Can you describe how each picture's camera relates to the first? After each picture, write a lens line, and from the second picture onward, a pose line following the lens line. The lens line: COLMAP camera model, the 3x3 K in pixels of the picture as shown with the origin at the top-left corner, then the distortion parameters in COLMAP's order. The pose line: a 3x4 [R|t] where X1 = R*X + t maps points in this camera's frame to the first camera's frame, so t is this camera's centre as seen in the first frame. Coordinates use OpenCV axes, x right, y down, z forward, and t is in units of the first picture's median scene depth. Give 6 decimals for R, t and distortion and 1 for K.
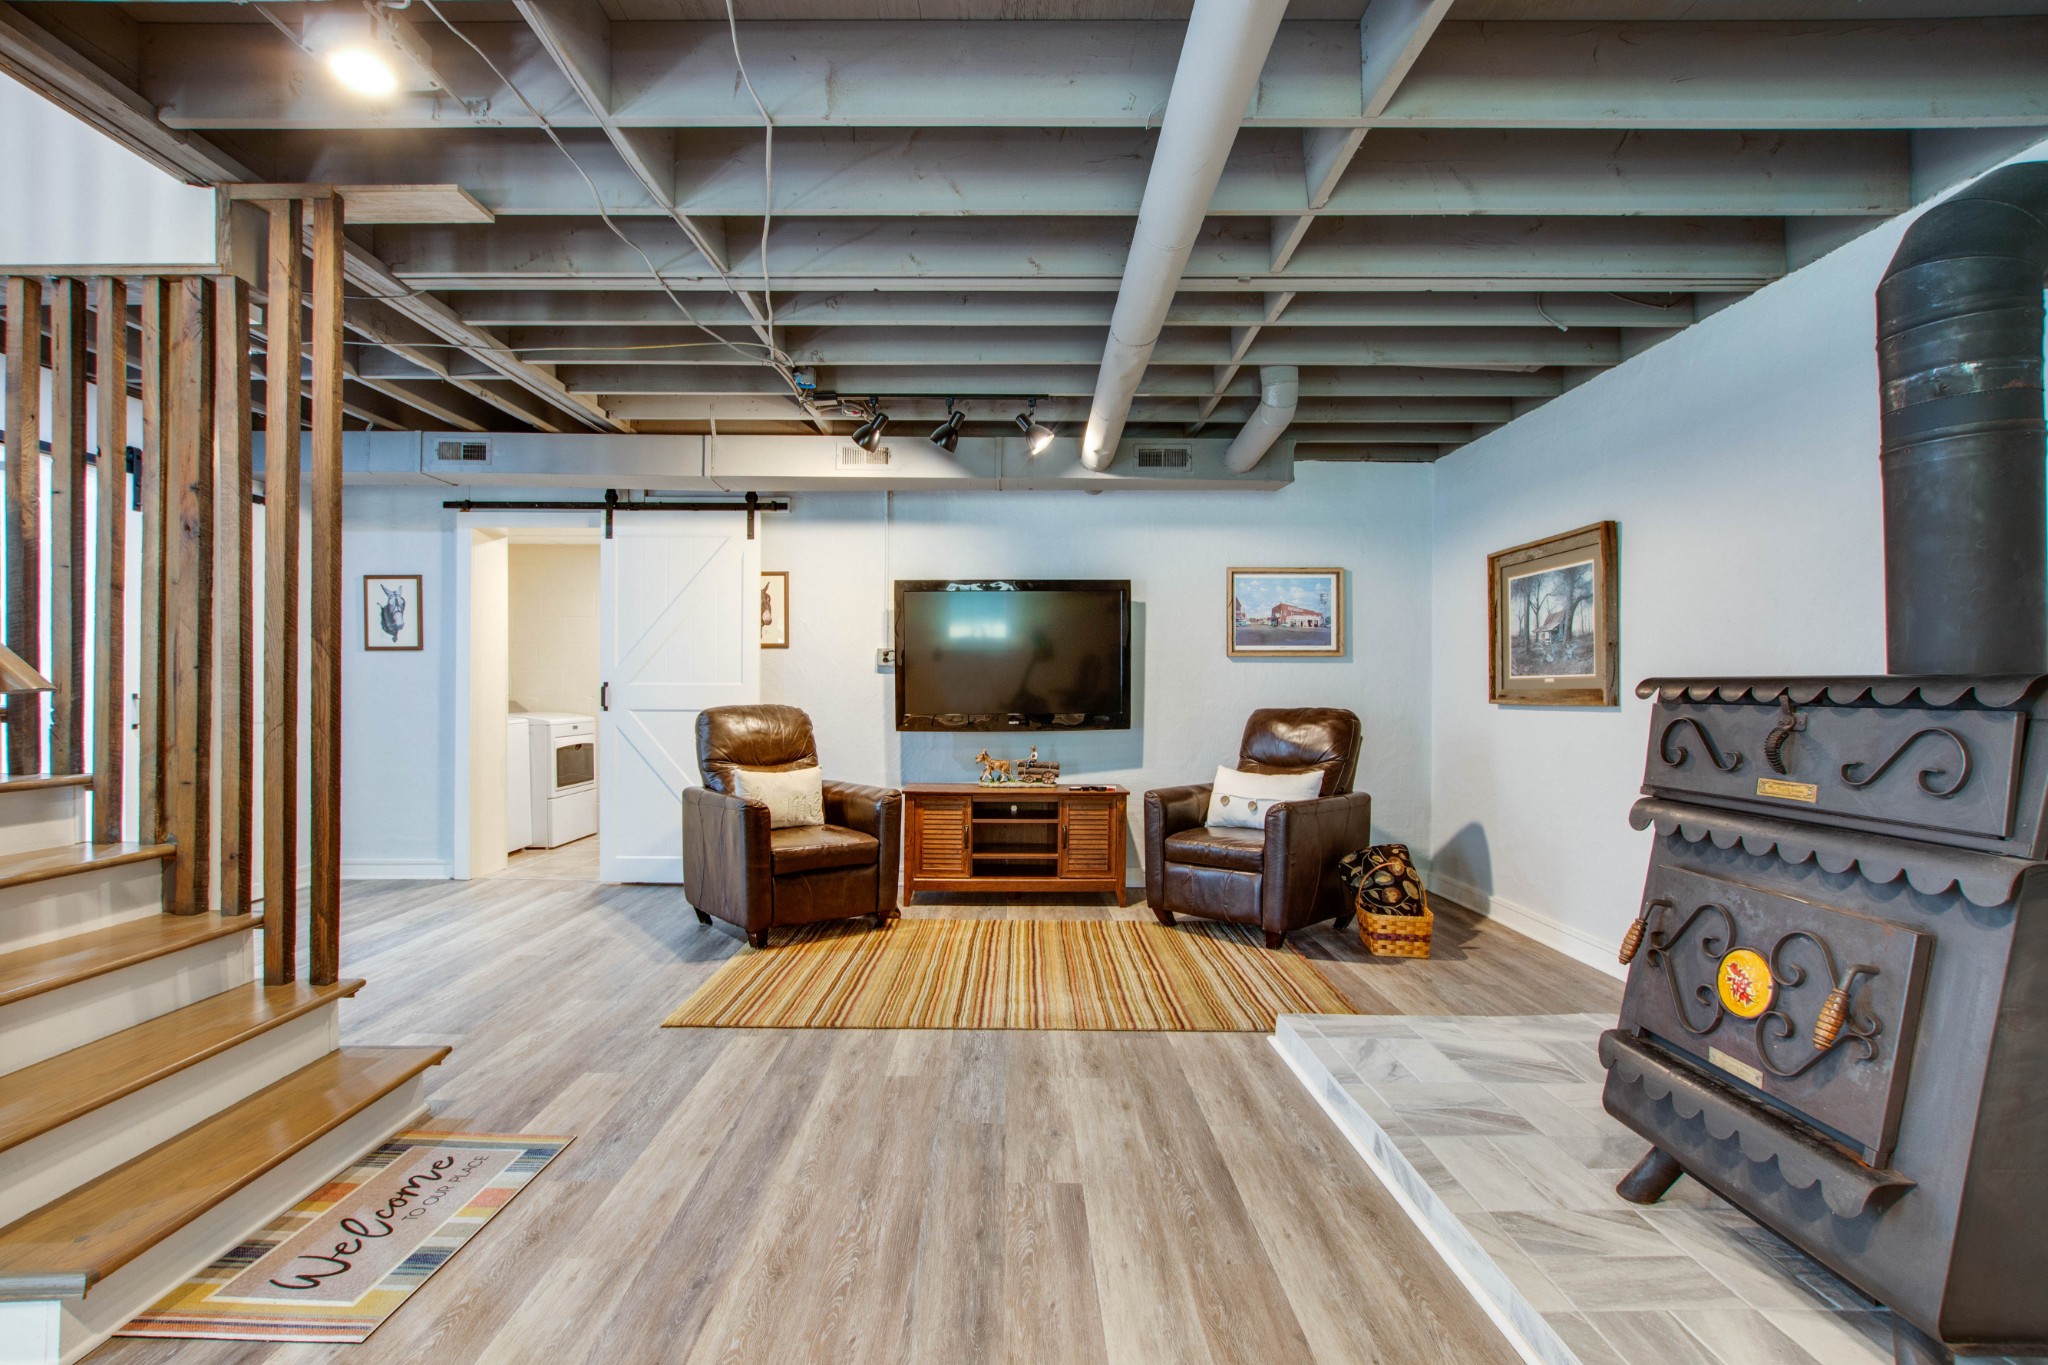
lens RADIAL K [[932.7, 0, 1014.6], [0, 932.7, 688.7], [0, 0, 1]] dist [-0.007004, 0.000616]
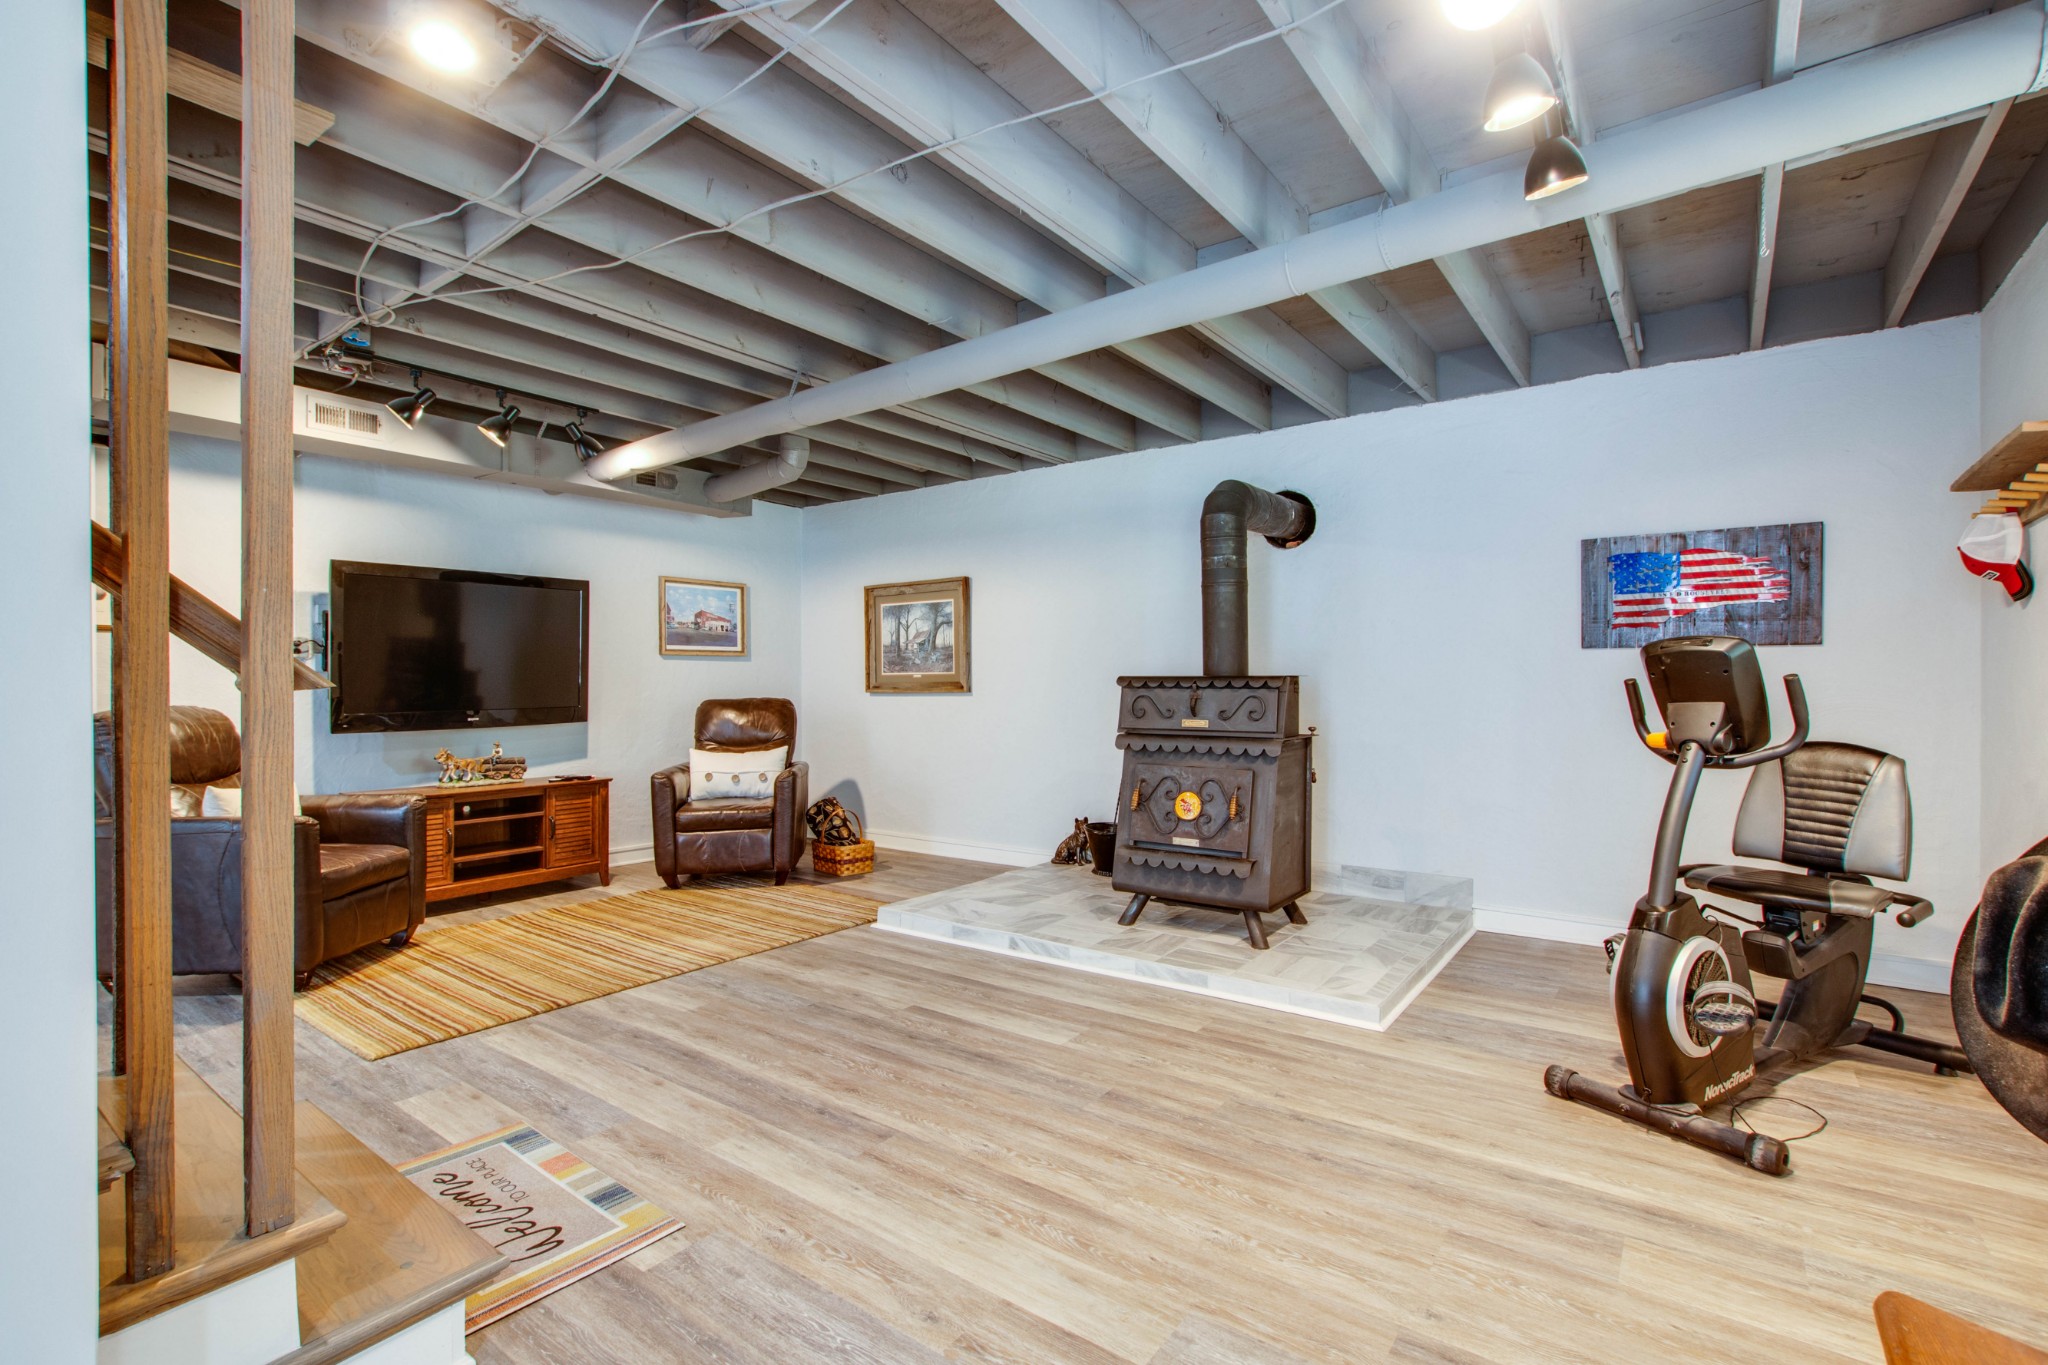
lens RADIAL K [[932.7, 0, 1014.6], [0, 932.7, 688.7], [0, 0, 1]] dist [-0.007004, 0.000616]
pose [[0.599350, -0.010173, 0.800423, -0.719624], [0.004351, 0.999946, 0.009451, -0.002968], [-0.800476, -0.002182, 0.599361, -0.036686]]
